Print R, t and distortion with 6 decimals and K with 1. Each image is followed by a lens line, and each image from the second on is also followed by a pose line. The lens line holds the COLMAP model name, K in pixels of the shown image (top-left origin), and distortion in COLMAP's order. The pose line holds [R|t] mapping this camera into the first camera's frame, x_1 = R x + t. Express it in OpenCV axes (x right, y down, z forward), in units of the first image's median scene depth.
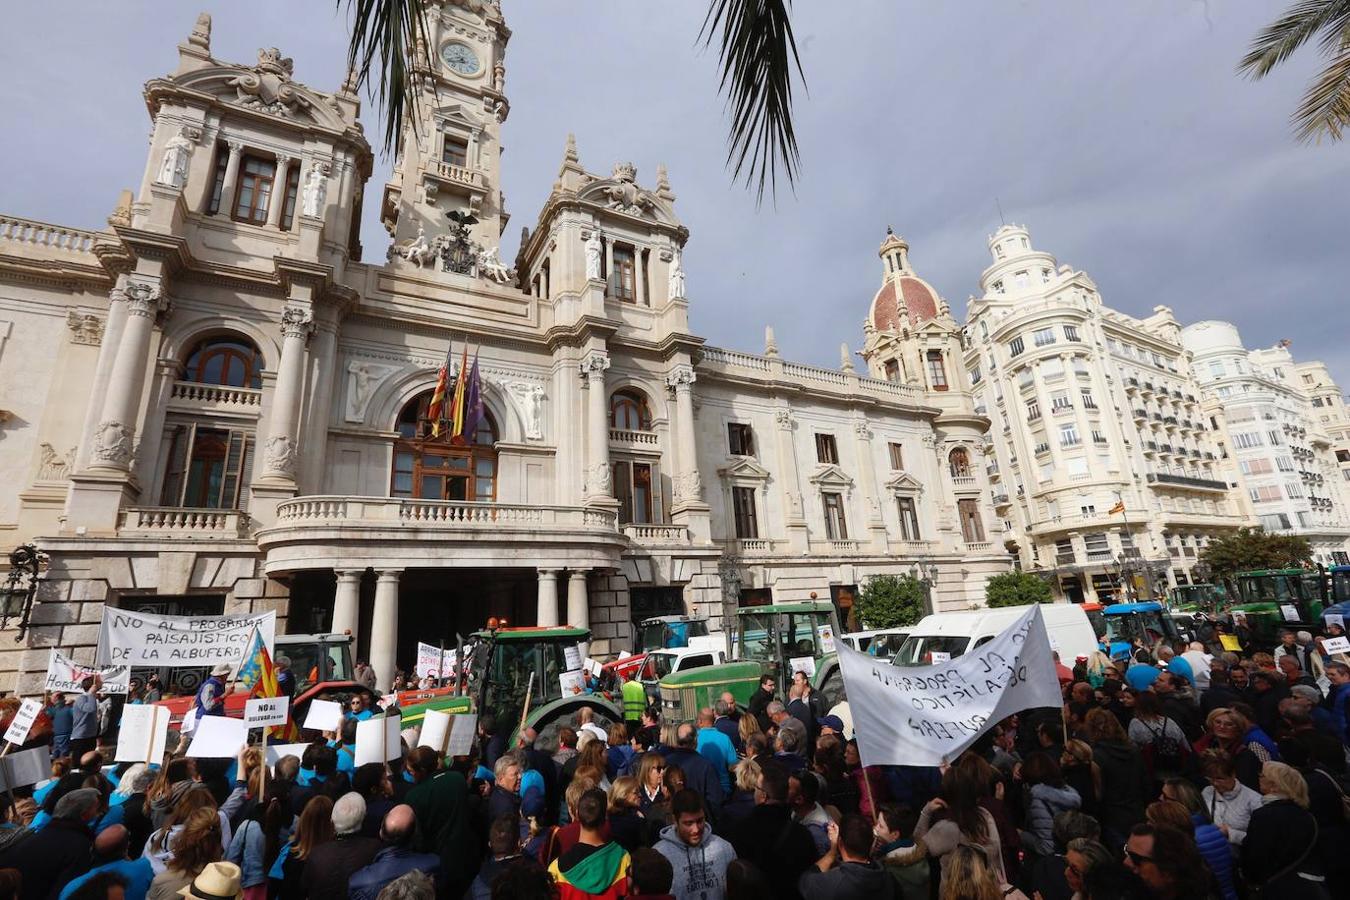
lens RADIAL K [[610.4, 0, 668.2], [0, 610.4, 441.5], [0, 0, 1]] dist [-0.051007, 0.017914]
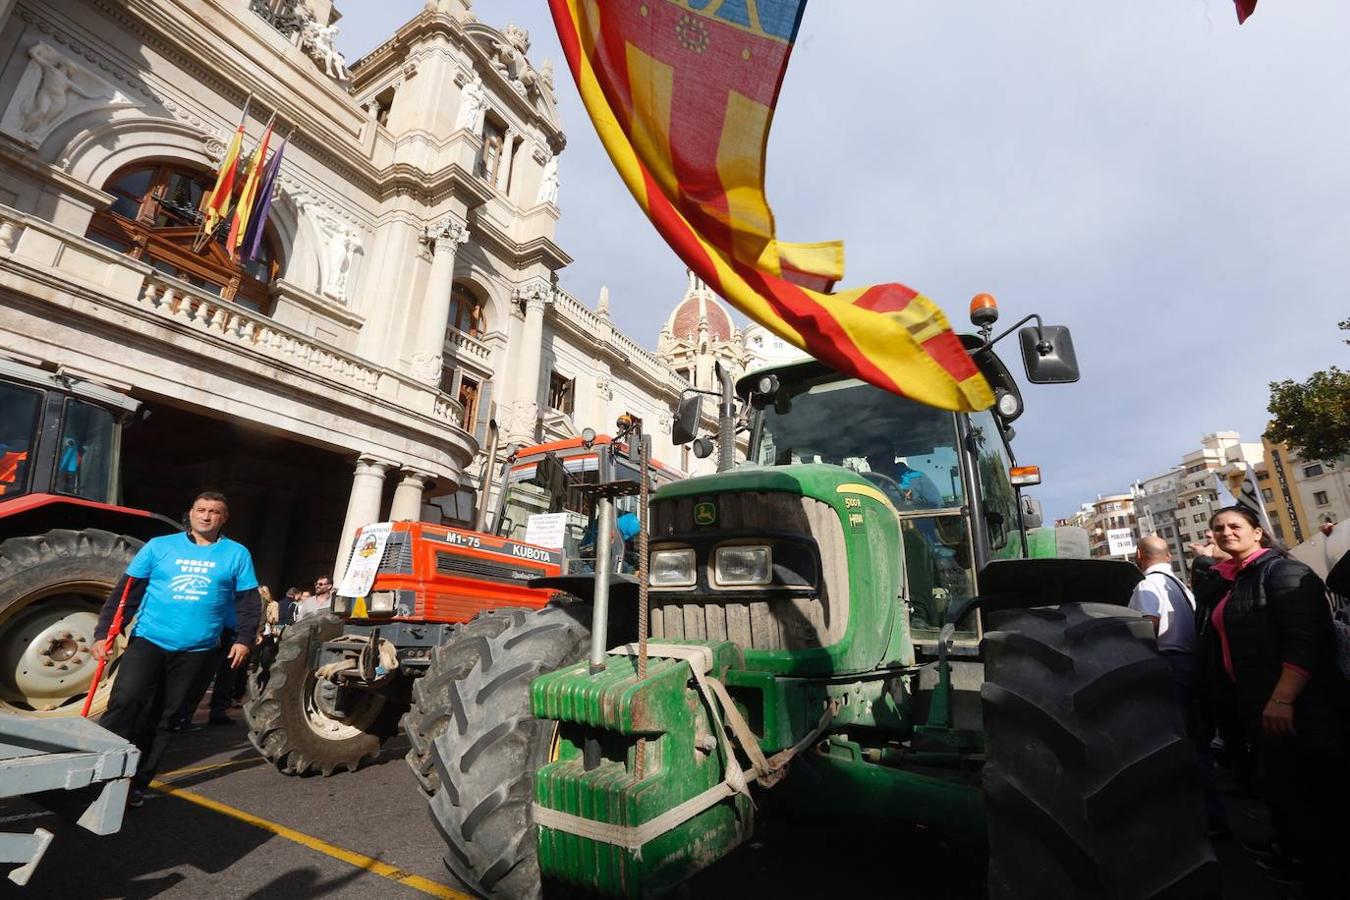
lens RADIAL K [[610.4, 0, 671.1], [0, 610.4, 438.6], [0, 0, 1]] dist [-0.051007, 0.017914]
pose [[0.850939, 0.236429, 0.469046, -0.151105], [-0.220909, 0.971244, -0.088797, 0.111211], [-0.476552, -0.028056, 0.878699, 0.177573]]
